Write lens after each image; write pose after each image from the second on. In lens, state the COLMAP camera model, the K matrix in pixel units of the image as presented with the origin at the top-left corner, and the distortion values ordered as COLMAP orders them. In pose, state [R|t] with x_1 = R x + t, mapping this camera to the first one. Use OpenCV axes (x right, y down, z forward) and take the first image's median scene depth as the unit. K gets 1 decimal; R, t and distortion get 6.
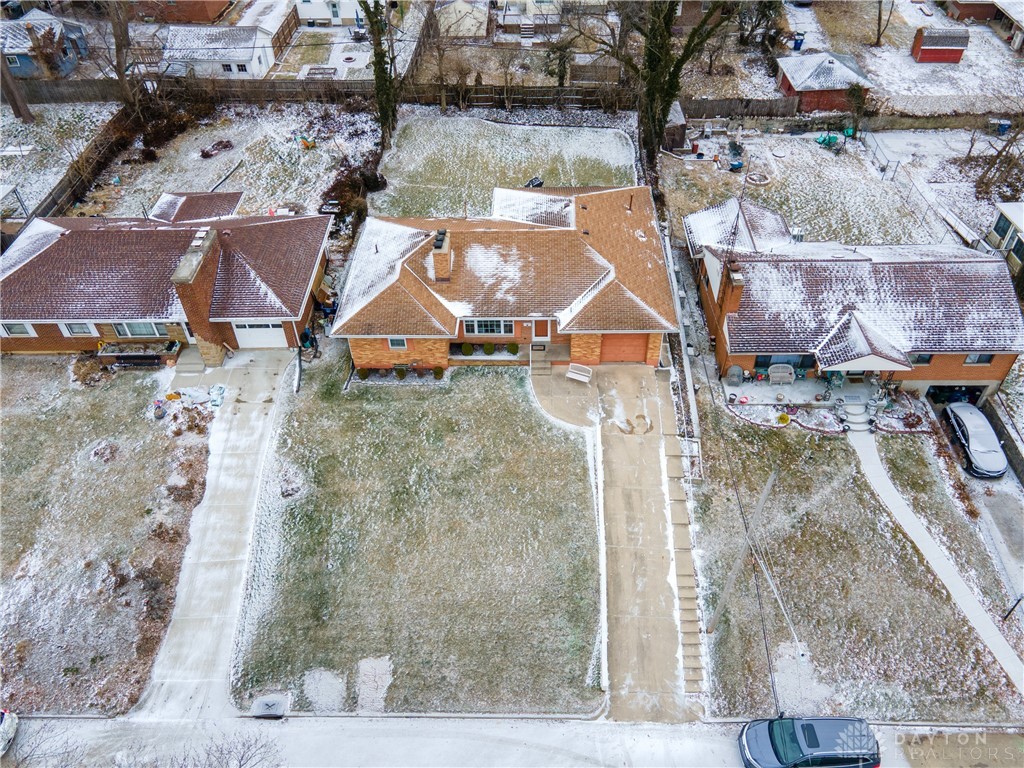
lens RADIAL K [[732.1, 0, 512.0], [0, 732.1, 384.0], [0, 0, 1]] dist [0.047318, -0.003104]
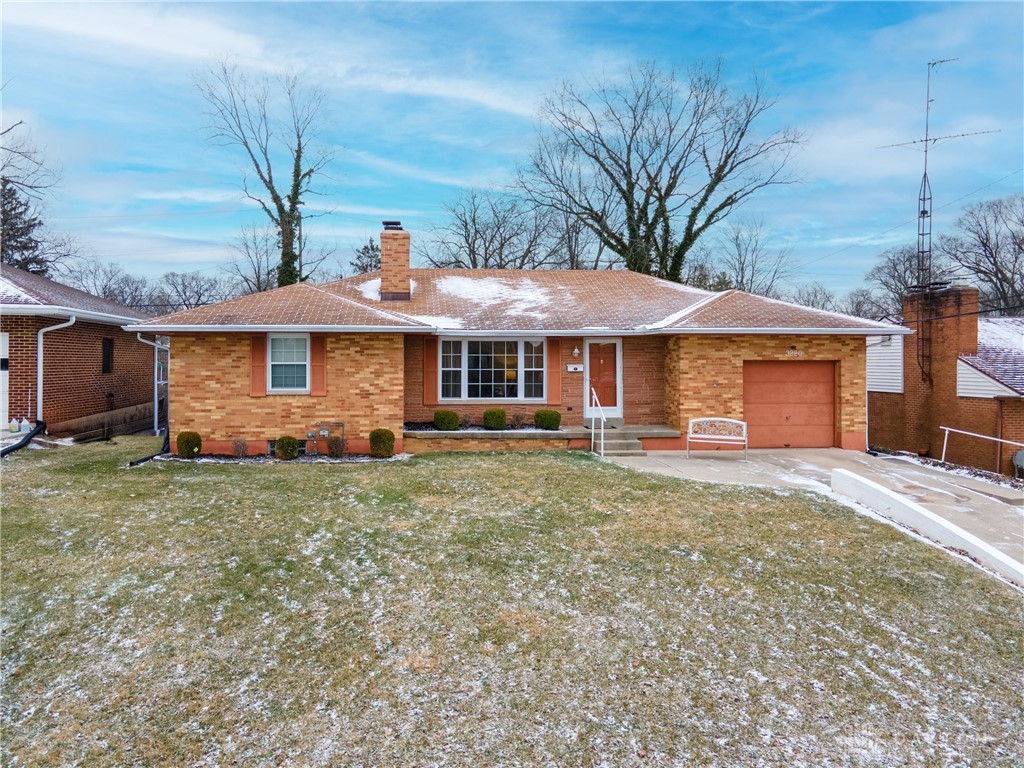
lens RADIAL K [[757.2, 0, 496.9], [0, 757.2, 372.9], [0, 0, 1]] dist [0.031140, 0.006367]
pose [[0.990254, 0.026192, 0.136790, -0.096484], [0.072974, 0.738974, -0.669771, 0.245054], [-0.118627, 0.673225, 0.729860, 0.660263]]
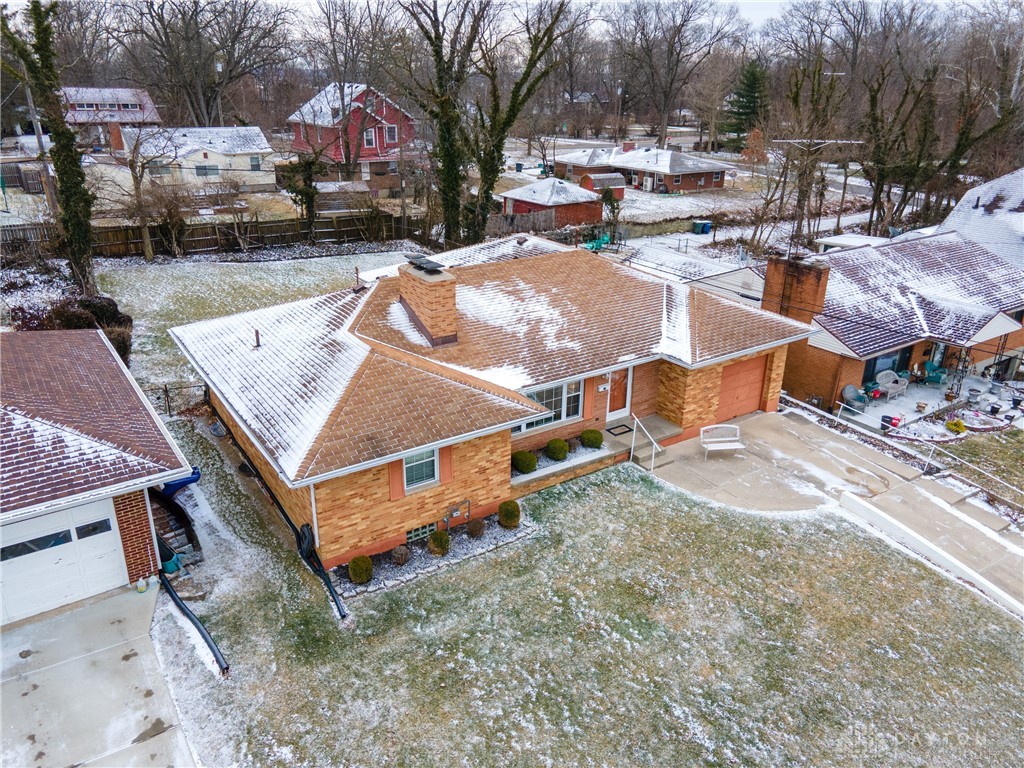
lens RADIAL K [[730.0, 0, 497.1], [0, 730.0, 373.3], [0, 0, 1]] dist [0.033904, 0.001060]
pose [[0.819445, -0.181669, 0.543604, -0.347004], [0.370228, 0.891796, -0.260060, 0.022763], [-0.437539, 0.414362, 0.798037, 0.596676]]
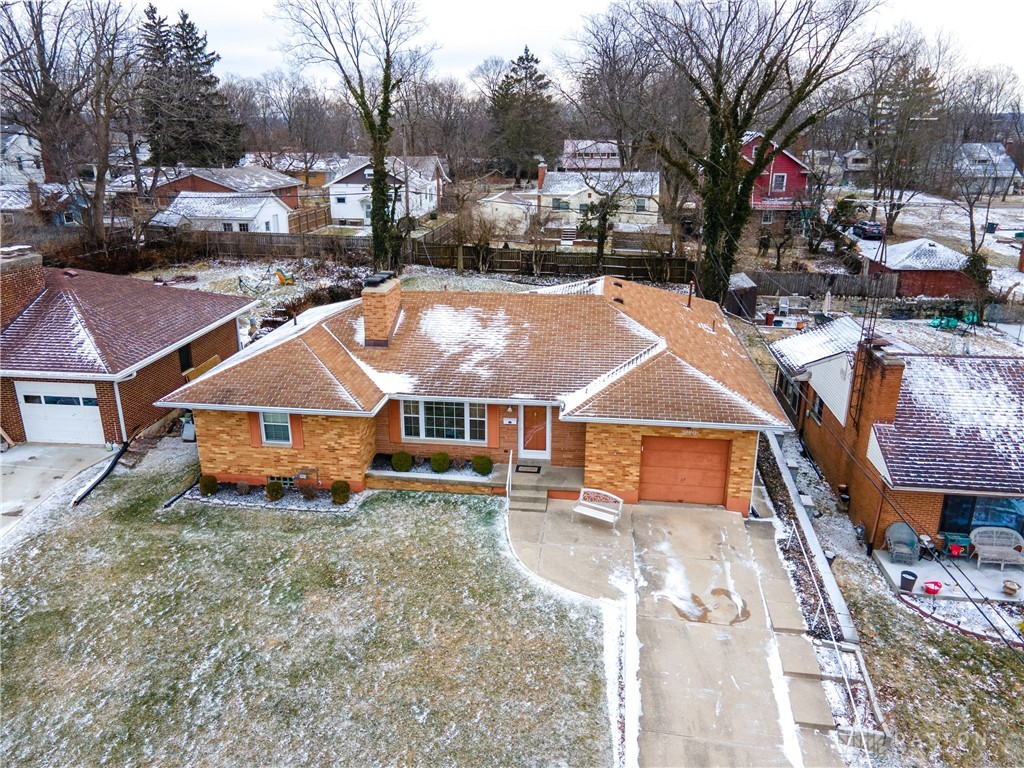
lens RADIAL K [[728.0, 0, 512.0], [0, 728.0, 384.0], [0, 0, 1]] dist [0.032469, 0.002096]
pose [[0.995052, 0.057358, -0.081123, 0.067192], [-0.085185, 0.912765, -0.399503, 0.118572], [0.051132, 0.404437, 0.913135, 0.478050]]
